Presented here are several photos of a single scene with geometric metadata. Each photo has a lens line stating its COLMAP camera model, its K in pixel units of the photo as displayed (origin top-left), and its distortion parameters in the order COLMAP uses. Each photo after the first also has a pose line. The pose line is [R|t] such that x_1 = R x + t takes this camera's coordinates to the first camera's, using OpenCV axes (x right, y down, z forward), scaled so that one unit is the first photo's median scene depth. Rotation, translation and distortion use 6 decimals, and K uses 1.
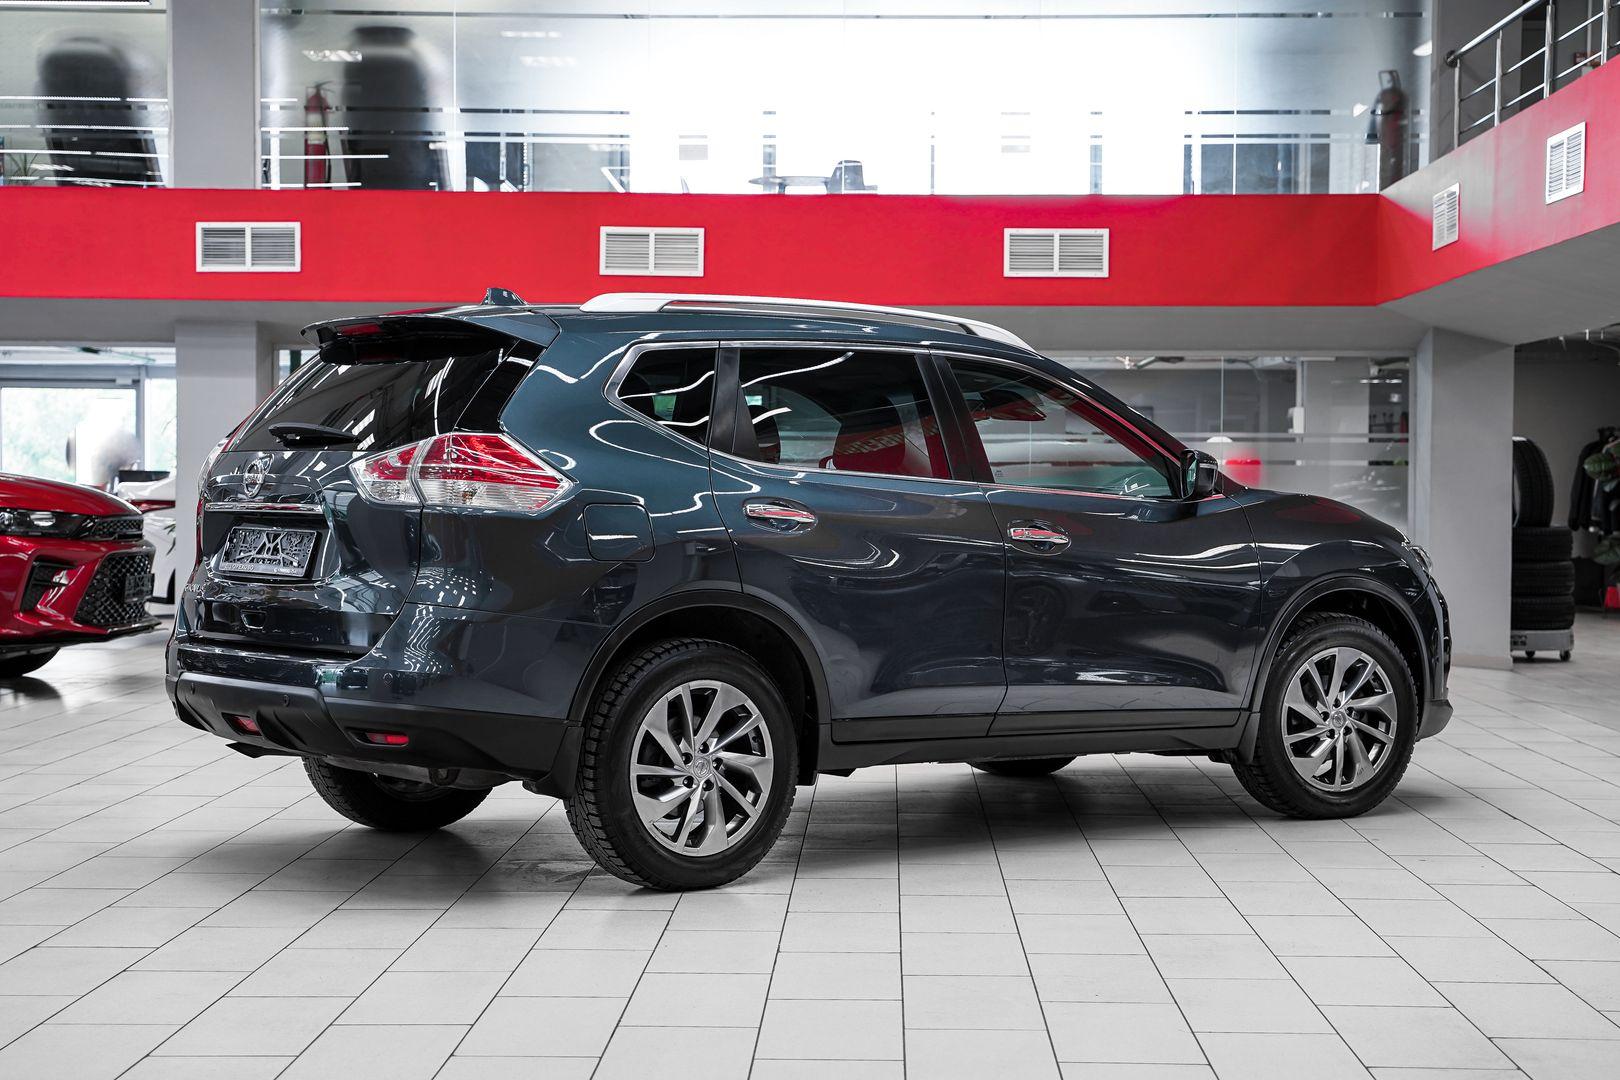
lens RADIAL K [[2647.3, 0, 815.7], [0, 2647.3, 526.8], [0, 0, 1]] dist [0.112267, 0.000000]
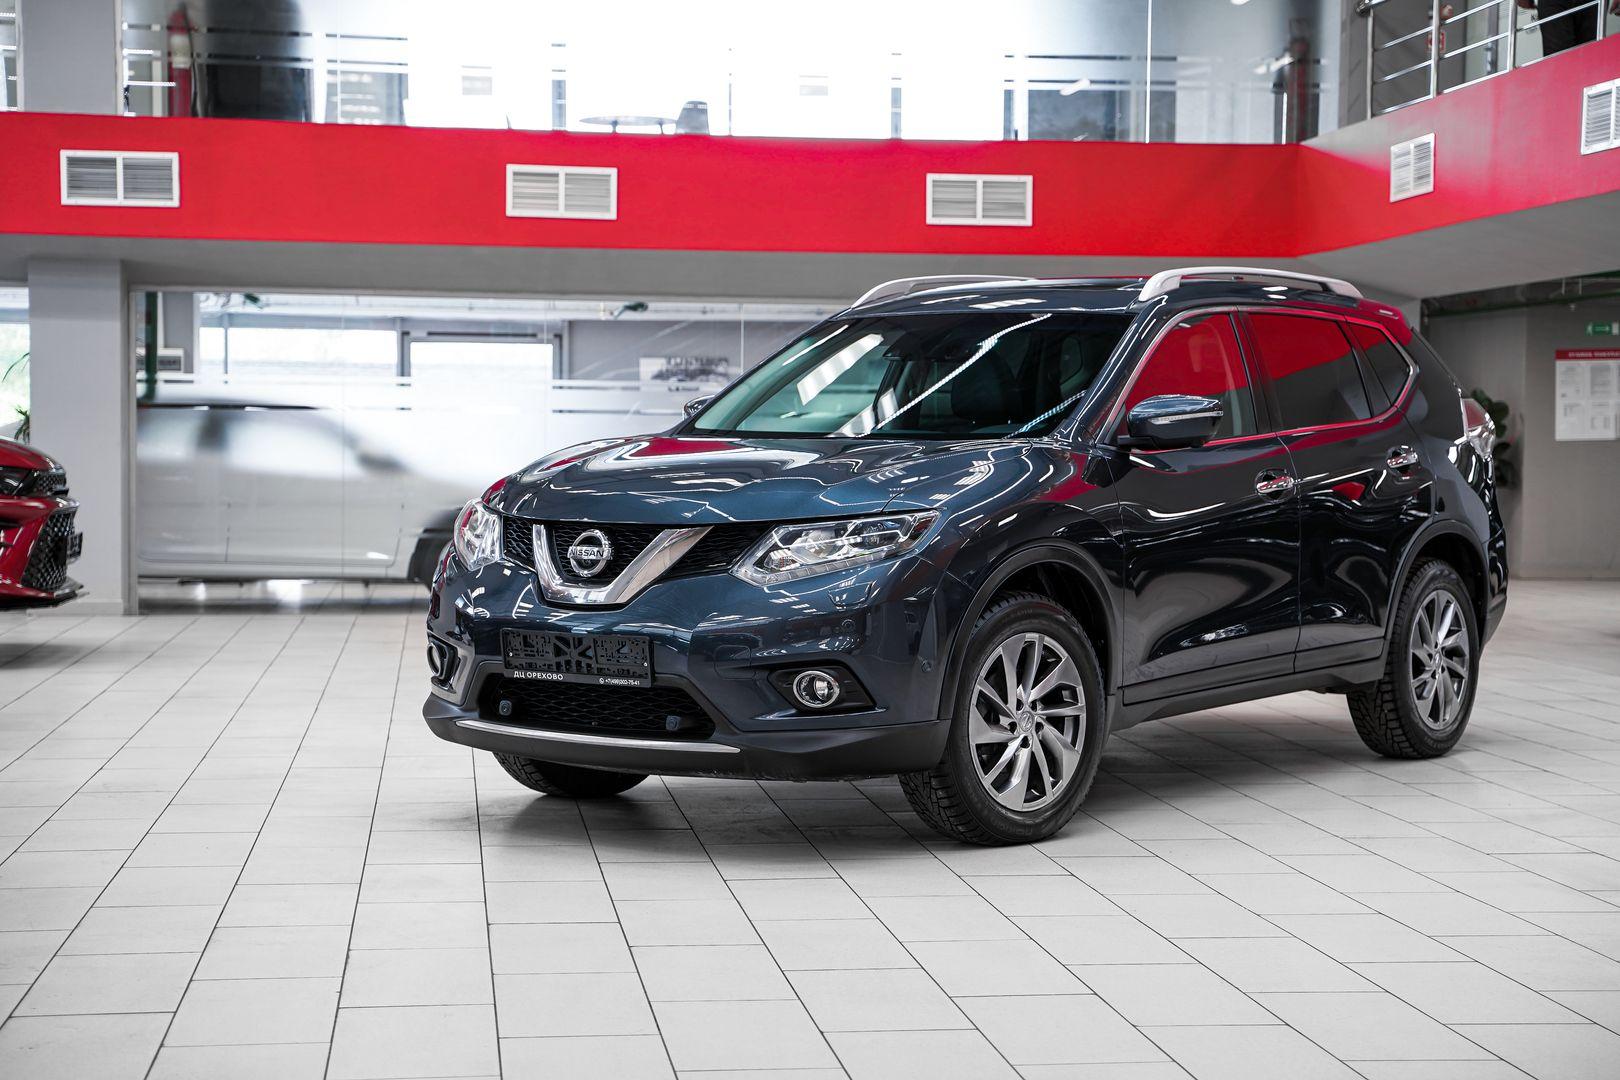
lens RADIAL K [[2750.8, 0, 807.7], [0, 2750.8, 542.0], [0, 0, 1]] dist [0.186160, 0.000000]
pose [[0.988235, -0.004897, 0.152866, -0.120063], [0.001591, 0.999762, 0.021744, 0.000061], [-0.152936, -0.021245, 0.988008, 0.006377]]
